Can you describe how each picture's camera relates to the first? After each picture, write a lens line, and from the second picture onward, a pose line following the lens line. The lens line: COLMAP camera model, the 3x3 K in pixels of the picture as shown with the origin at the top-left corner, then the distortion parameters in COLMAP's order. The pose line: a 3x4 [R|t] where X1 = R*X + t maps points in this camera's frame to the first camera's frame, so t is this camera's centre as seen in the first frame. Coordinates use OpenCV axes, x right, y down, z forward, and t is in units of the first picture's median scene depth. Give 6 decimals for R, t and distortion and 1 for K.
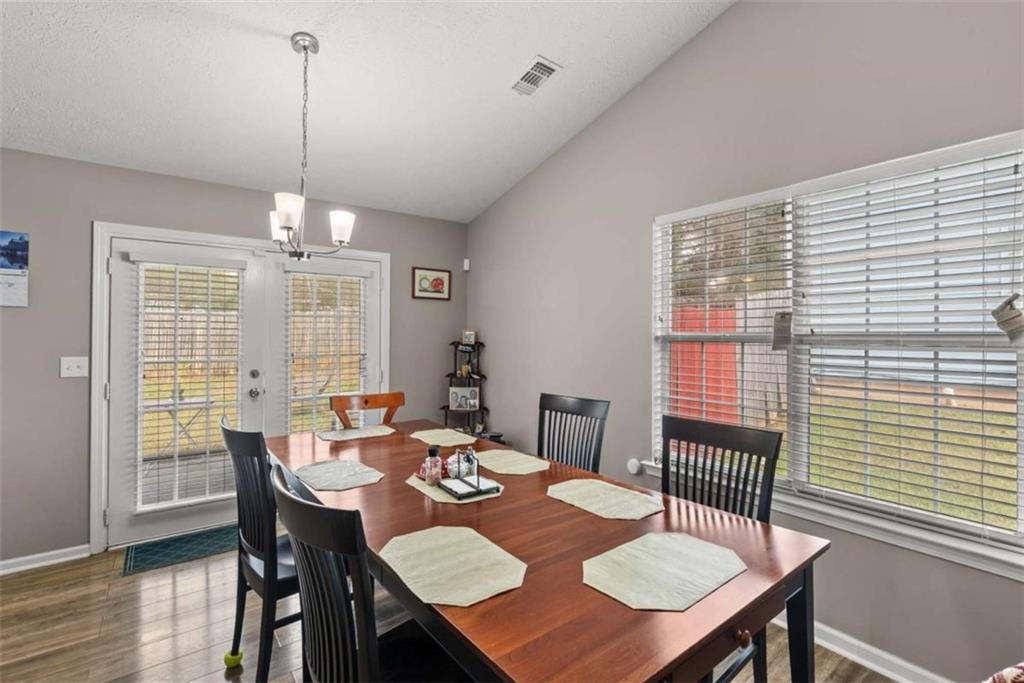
lens RADIAL K [[471.2, 0, 513.8], [0, 471.2, 329.7], [0, 0, 1]] dist [-0.002958, 0.000256]
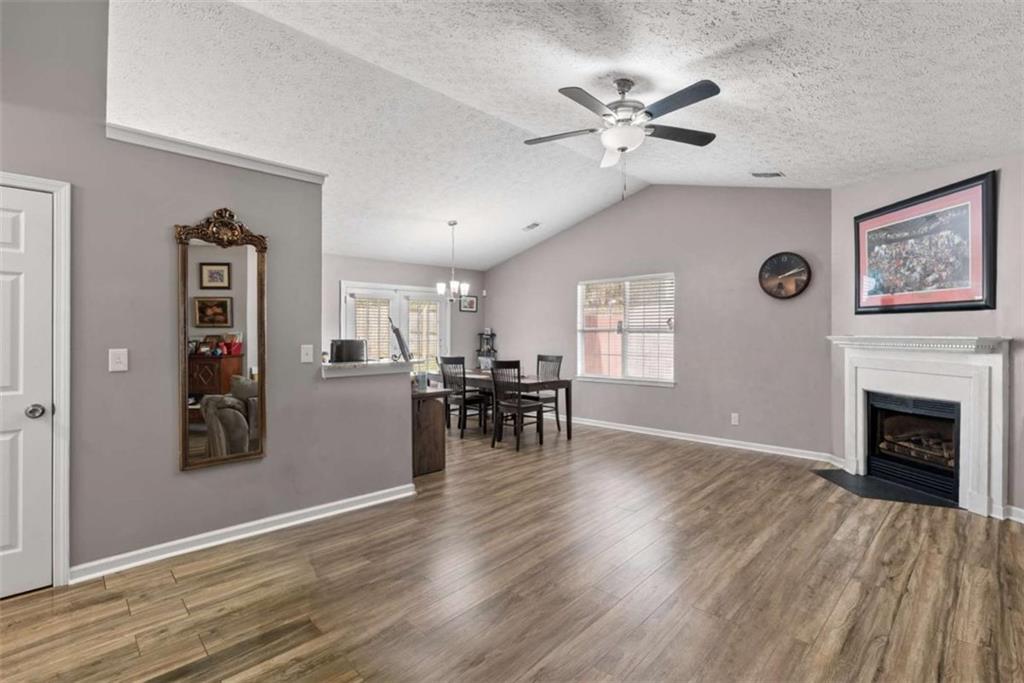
lens RADIAL K [[471.2, 0, 513.8], [0, 471.2, 329.7], [0, 0, 1]] dist [-0.002958, 0.000256]
pose [[0.992362, -0.002186, 0.123344, -0.231432], [0.001600, 0.999987, 0.004853, 0.000858], [-0.123353, -0.004619, 0.992352, -0.953248]]
